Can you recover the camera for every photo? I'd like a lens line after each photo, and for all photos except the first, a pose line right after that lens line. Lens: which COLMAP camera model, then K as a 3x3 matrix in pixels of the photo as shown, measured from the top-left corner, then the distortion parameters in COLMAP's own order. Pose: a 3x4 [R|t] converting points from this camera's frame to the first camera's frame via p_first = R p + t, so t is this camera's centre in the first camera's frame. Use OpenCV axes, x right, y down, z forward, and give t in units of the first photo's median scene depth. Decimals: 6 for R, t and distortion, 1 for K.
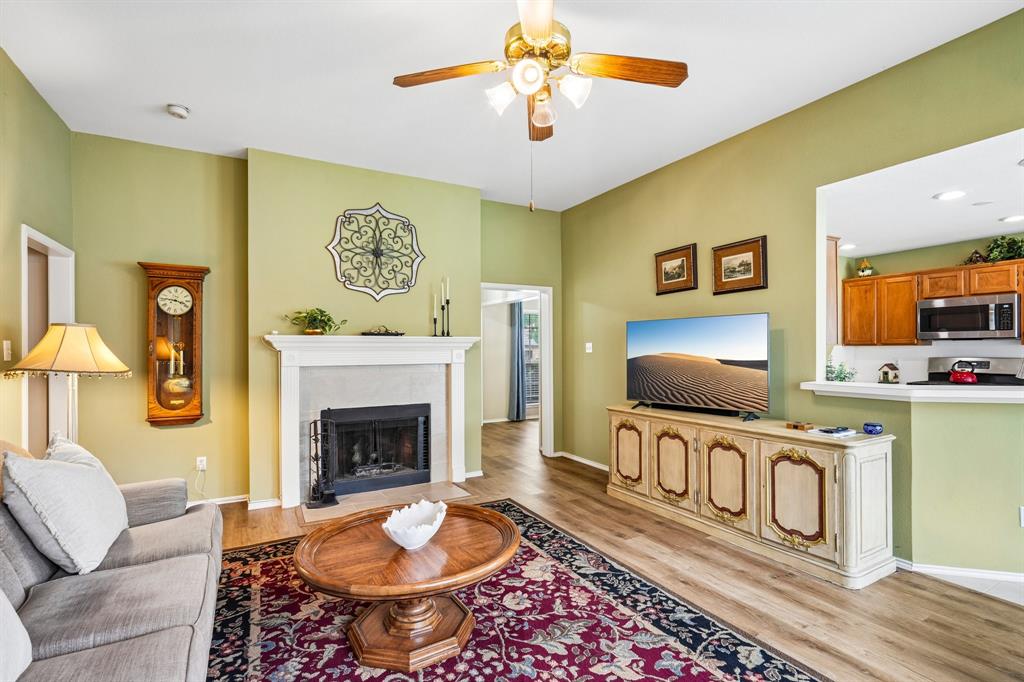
lens RADIAL K [[476.3, 0, 514.0], [0, 476.3, 345.8], [0, 0, 1]] dist [-0.000746, 0.000267]
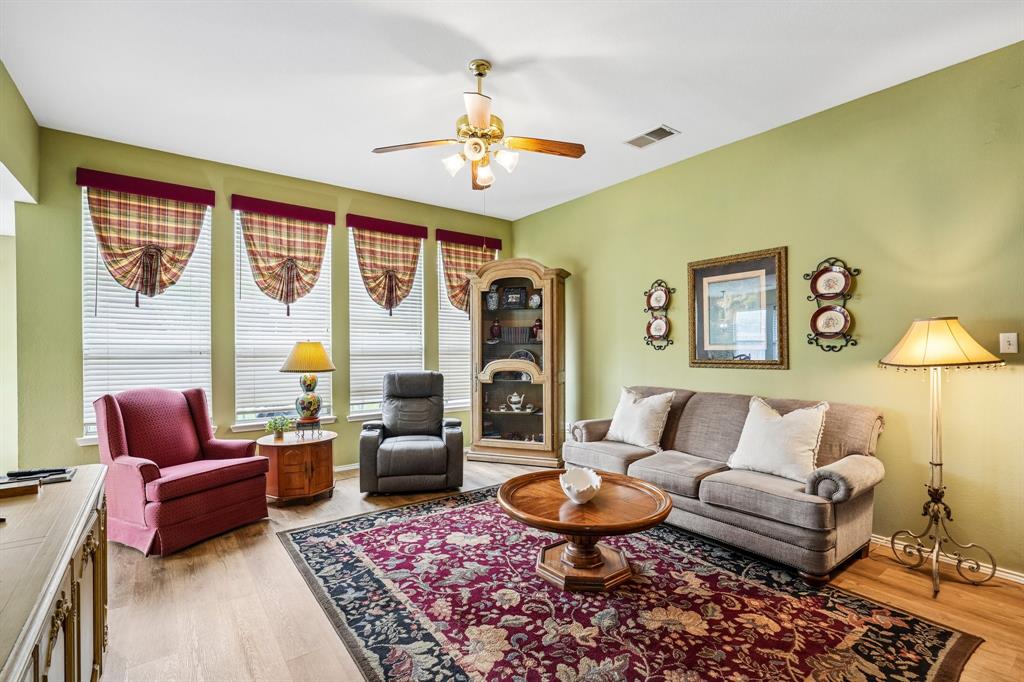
lens RADIAL K [[471.6, 0, 512.0], [0, 471.6, 341.0], [0, 0, 1]] dist [-0.005966, -0.000191]
pose [[-0.991979, 0.009340, -0.126060, 0.106007], [0.011848, 0.999746, -0.019156, 0.014200], [0.125849, -0.020496, -0.991838, 1.861640]]
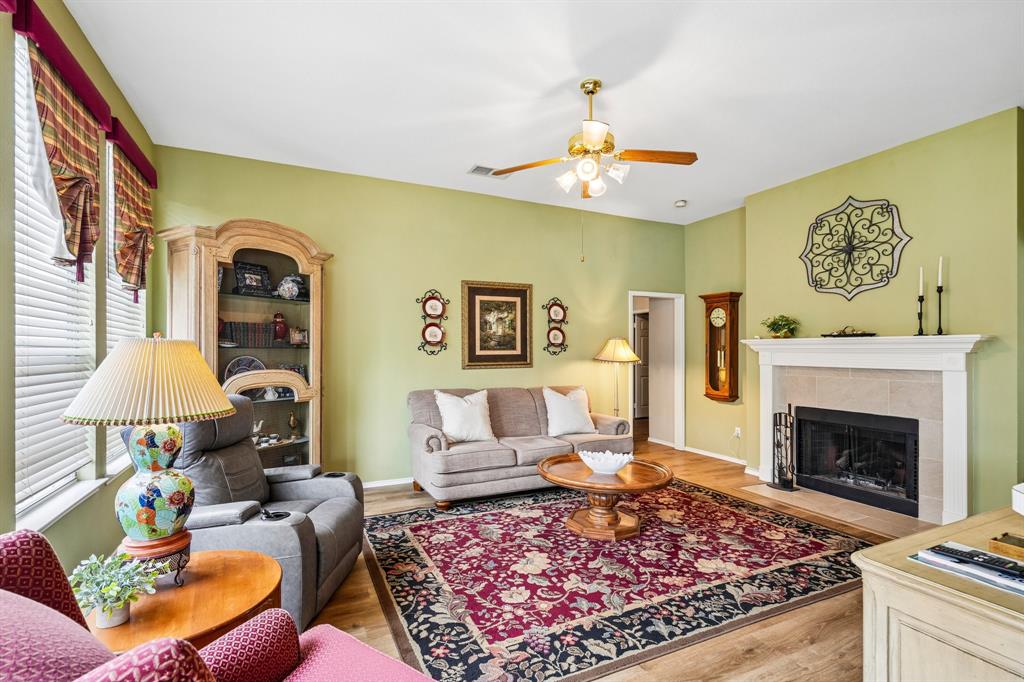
lens RADIAL K [[476.3, 0, 514.0], [0, 476.3, 345.8], [0, 0, 1]] dist [-0.000746, 0.000267]
pose [[-0.068728, -0.002102, -0.997633, 1.187958], [0.006125, 0.999978, -0.002529, -0.008809], [0.997617, -0.006284, -0.068713, 0.676755]]
